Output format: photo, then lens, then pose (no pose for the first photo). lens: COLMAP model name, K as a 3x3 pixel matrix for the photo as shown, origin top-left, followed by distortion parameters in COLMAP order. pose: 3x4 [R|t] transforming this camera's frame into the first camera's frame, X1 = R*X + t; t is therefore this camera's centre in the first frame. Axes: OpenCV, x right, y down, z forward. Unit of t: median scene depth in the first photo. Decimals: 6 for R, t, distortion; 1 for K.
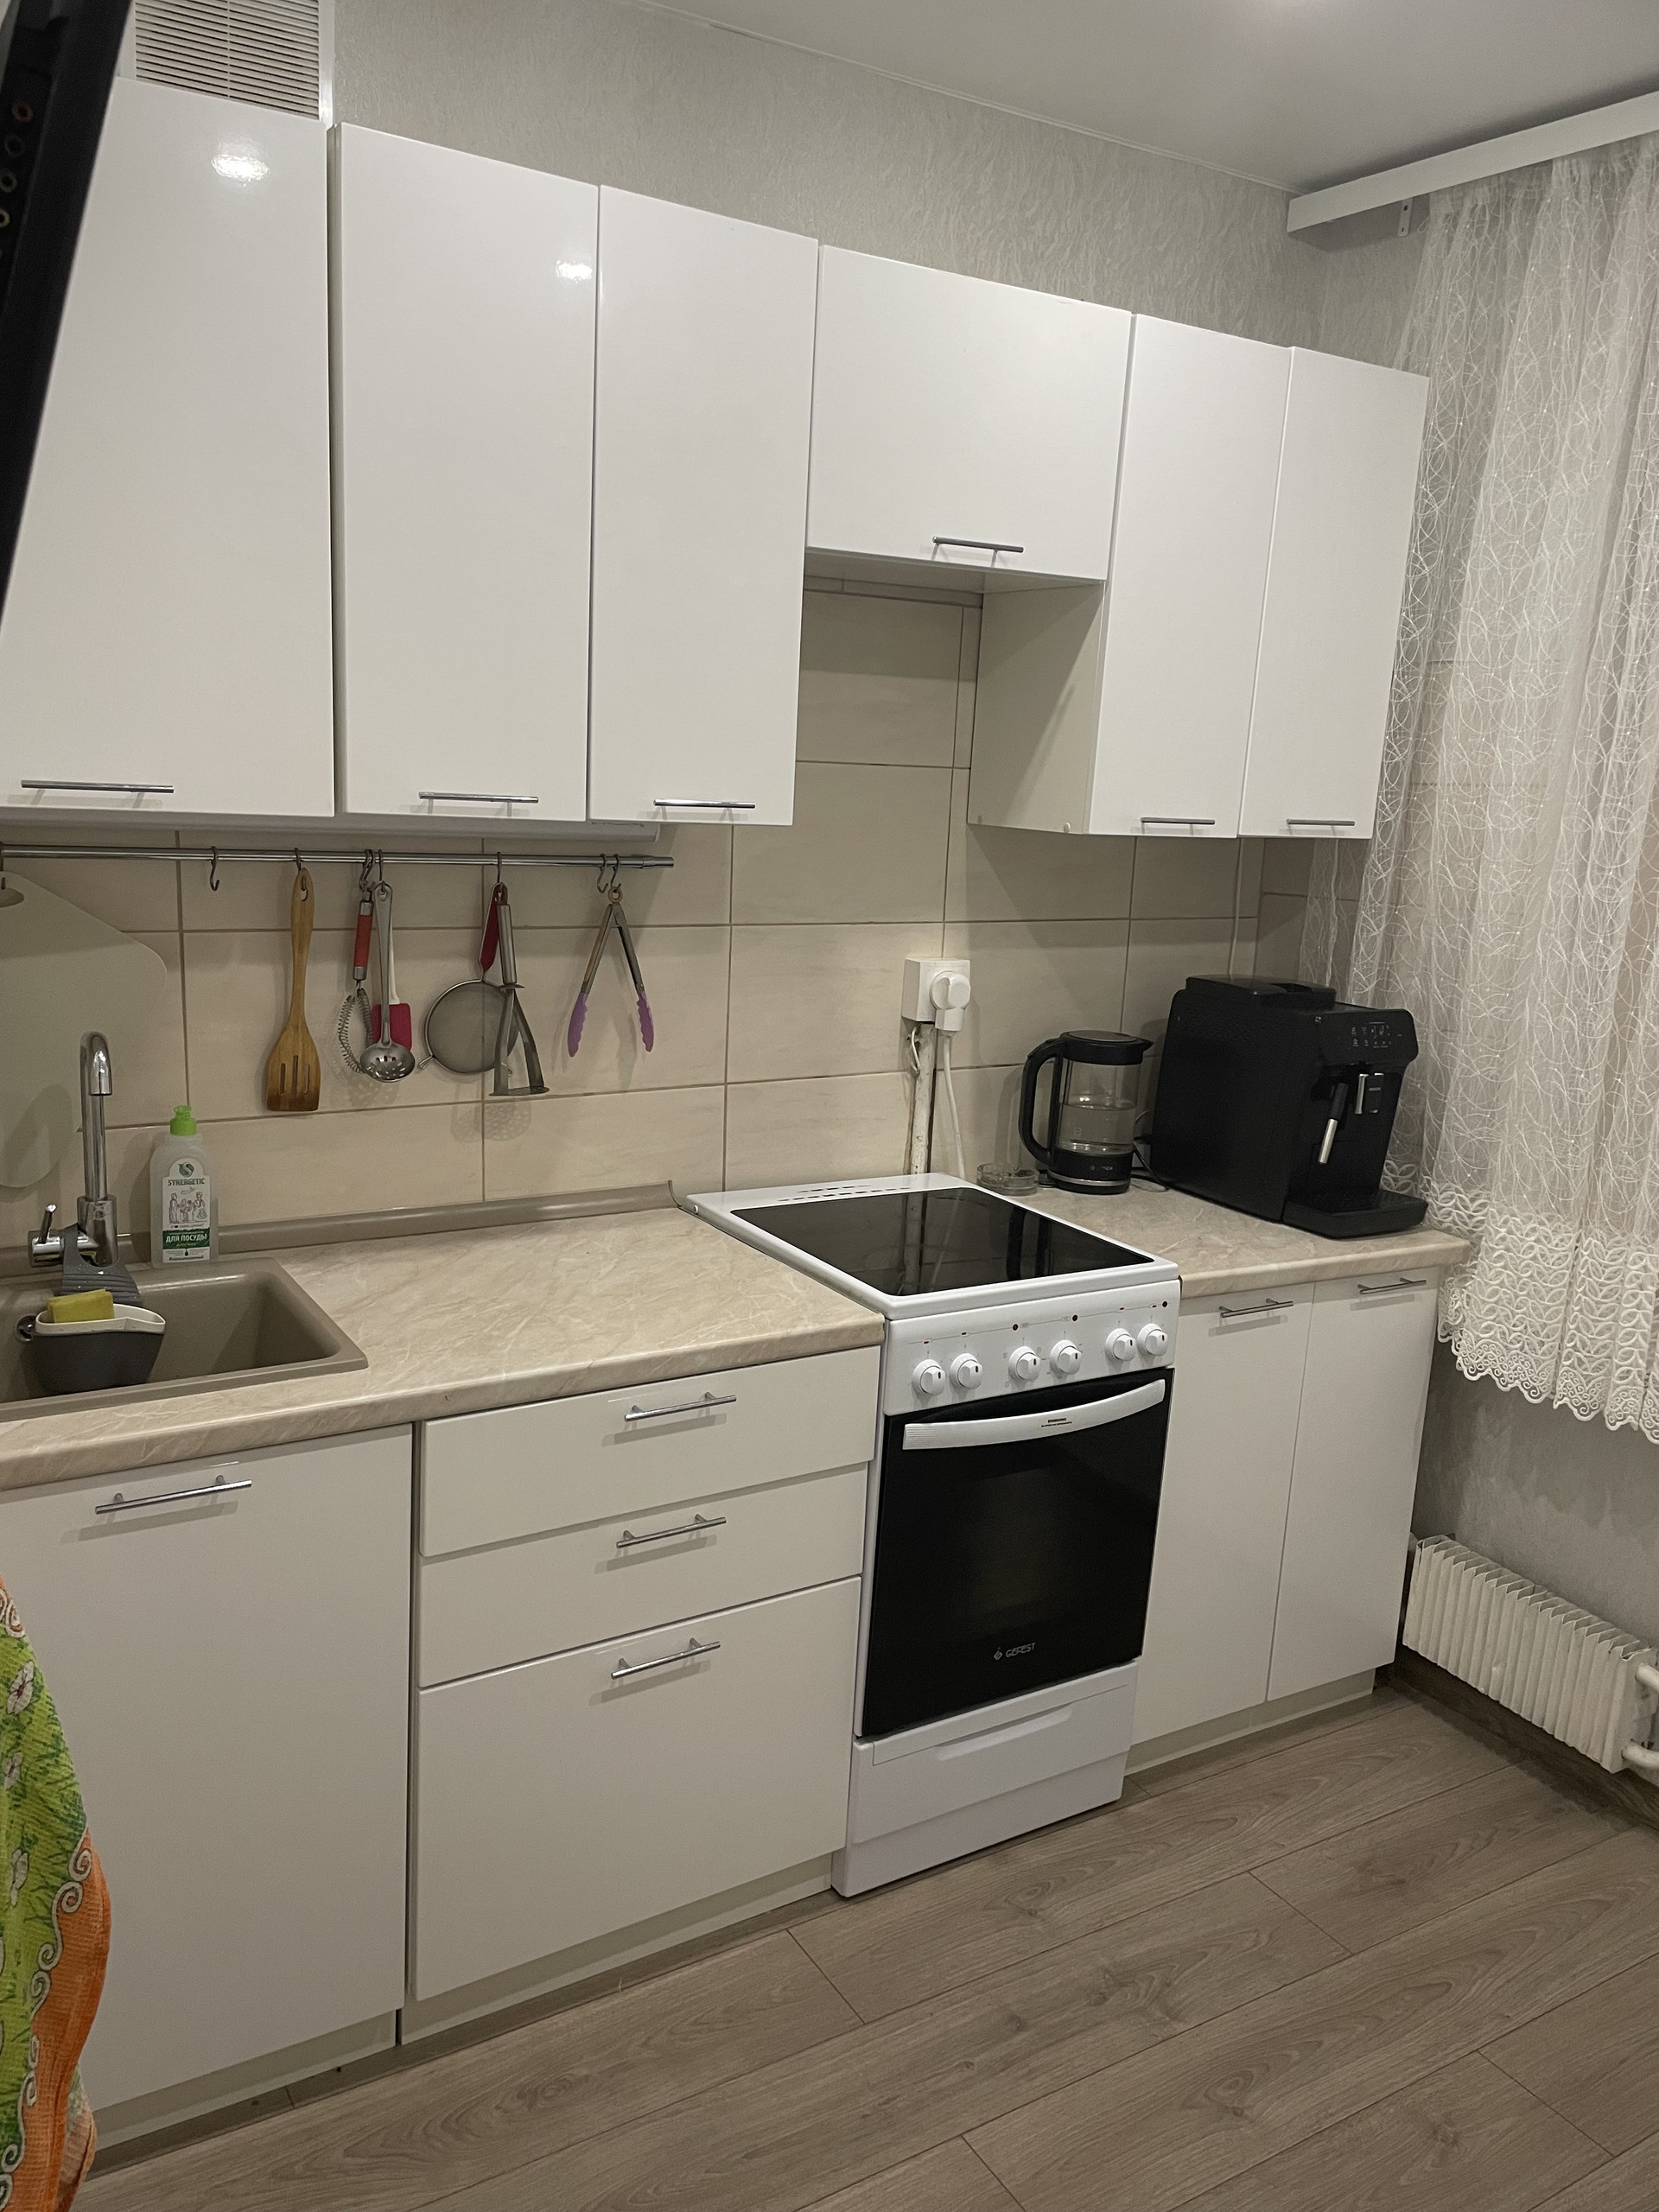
lens RADIAL K [[1685.7, 0, 827.4], [0, 1685.7, 1099.4], [0, 0, 1]] dist [0.076097, -0.092485]
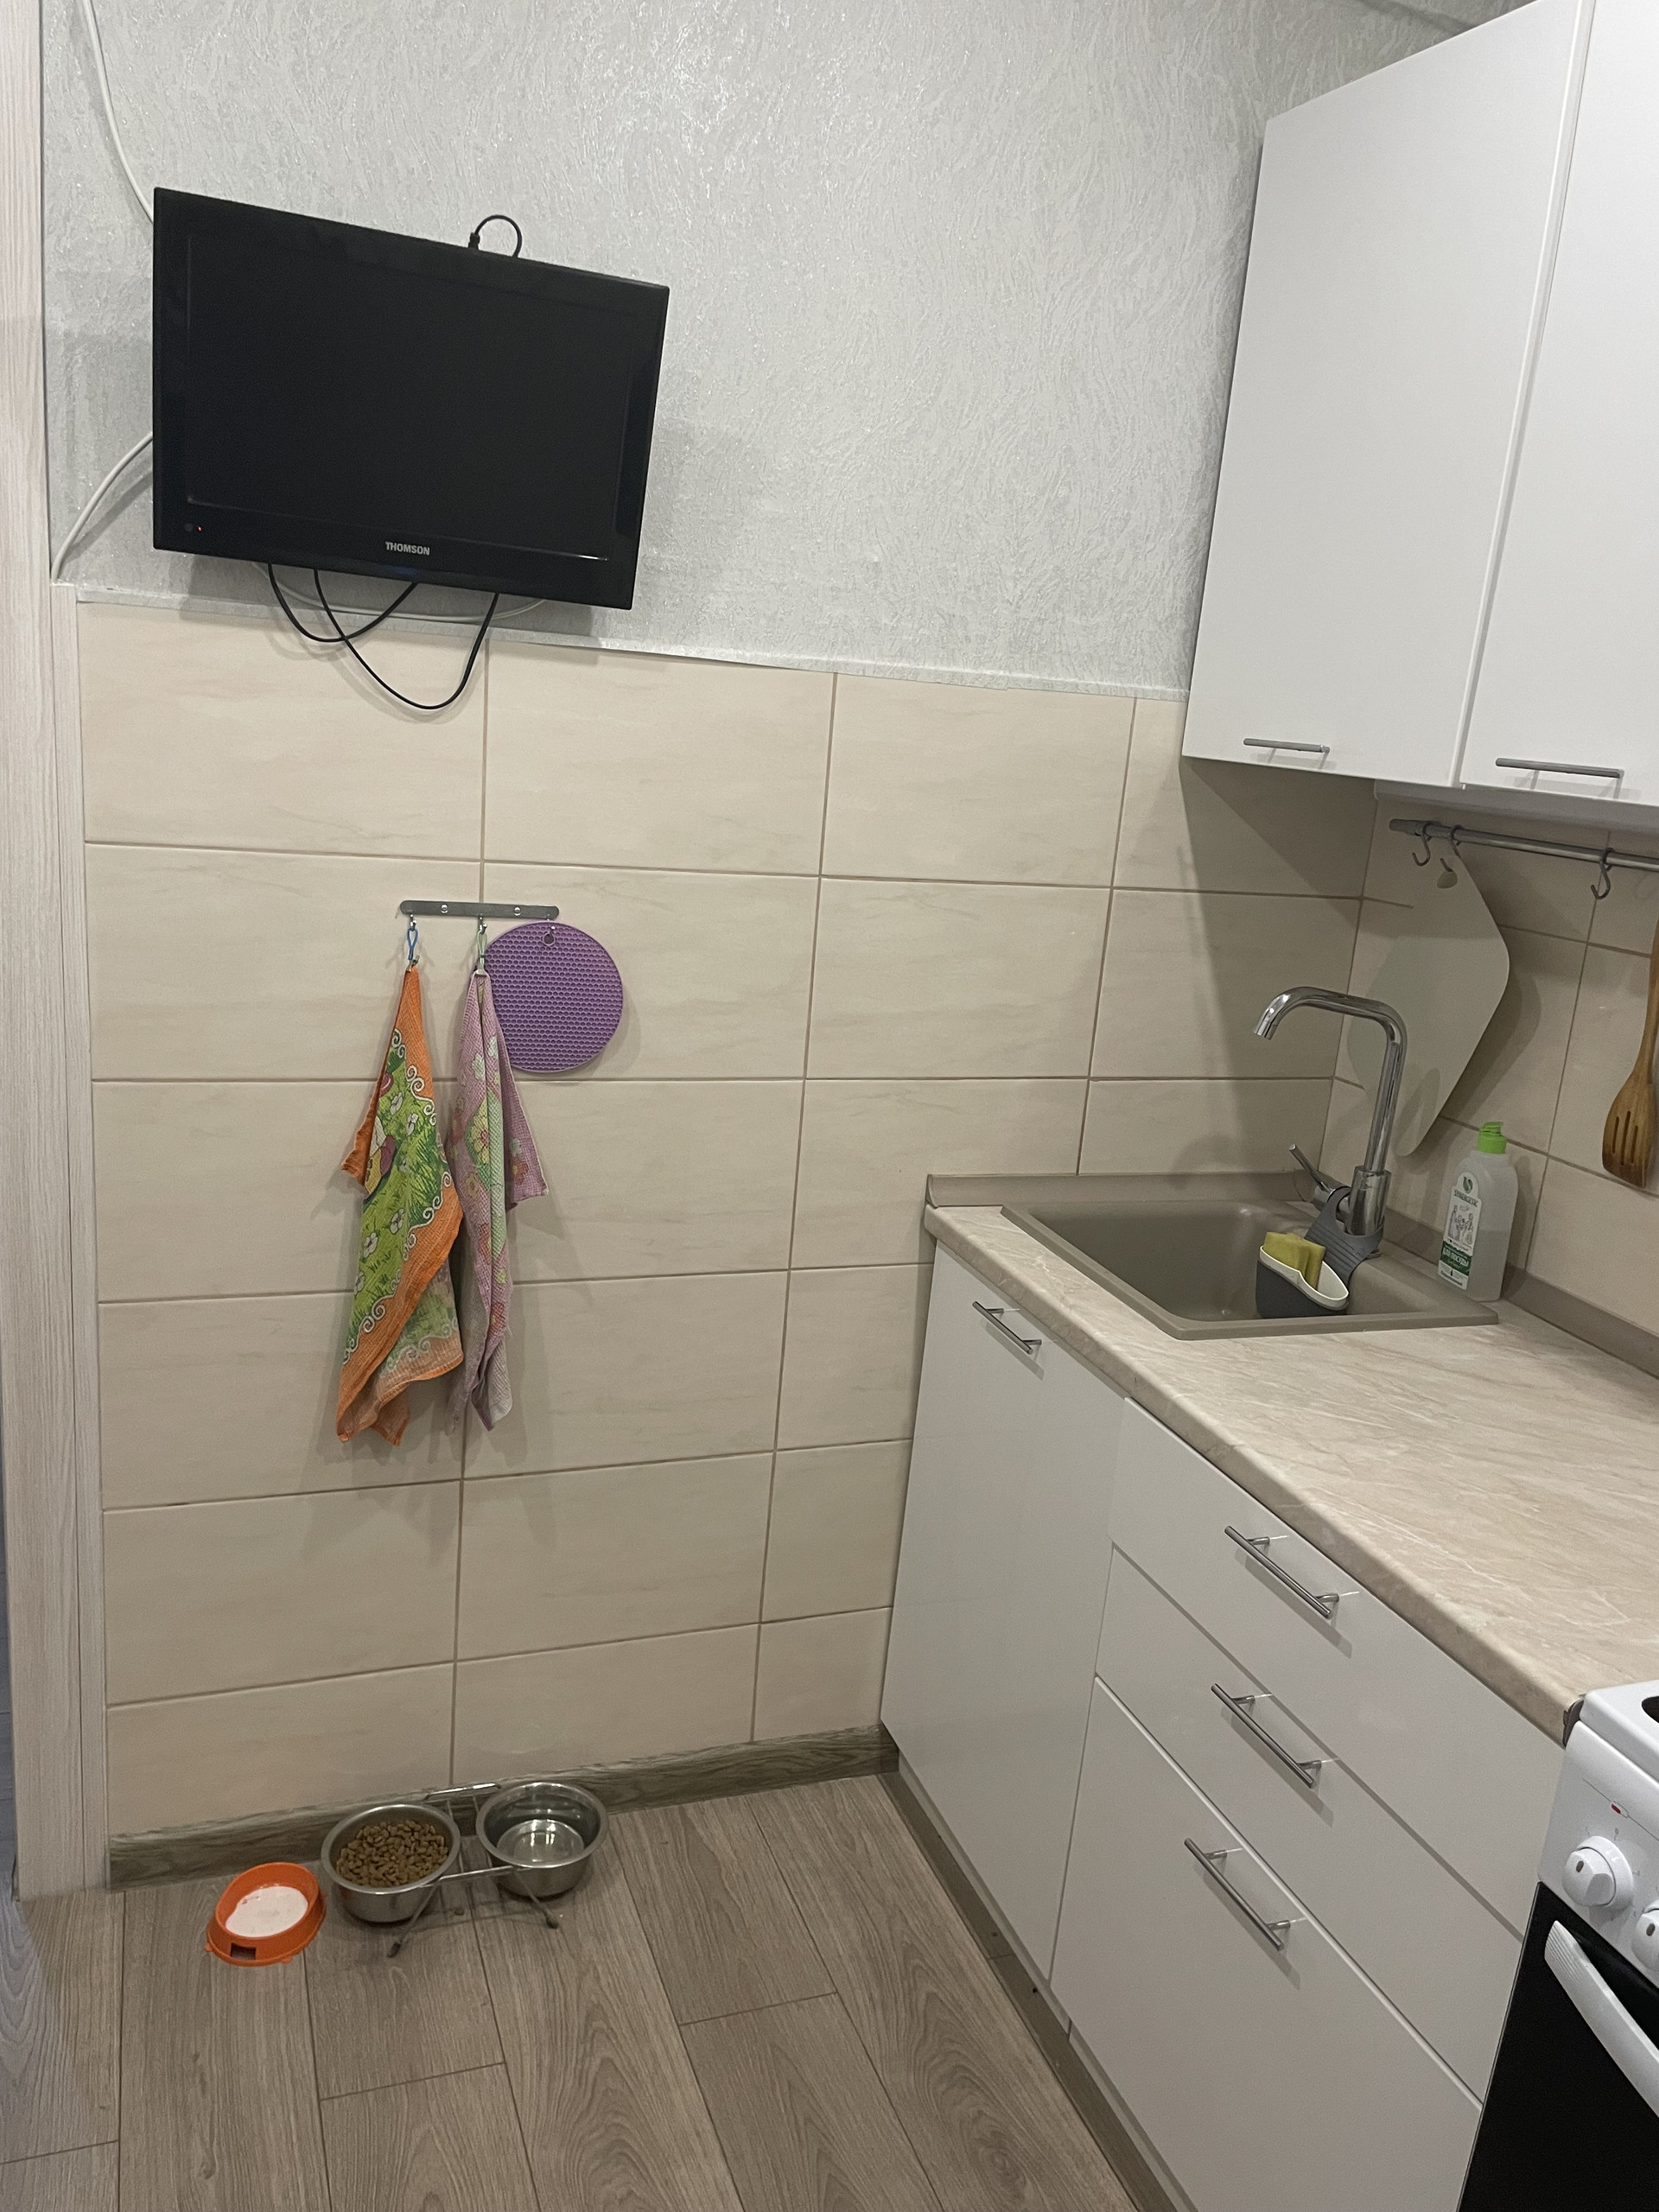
lens RADIAL K [[1685.7, 0, 828.4], [0, 1685.7, 1107.4], [0, 0, 1]] dist [0.076097, -0.092485]
pose [[-0.190525, 0.171761, -0.966539, 0.599011], [-0.289434, 0.930980, 0.222495, -0.107115], [0.938045, 0.322141, -0.127661, 0.804317]]
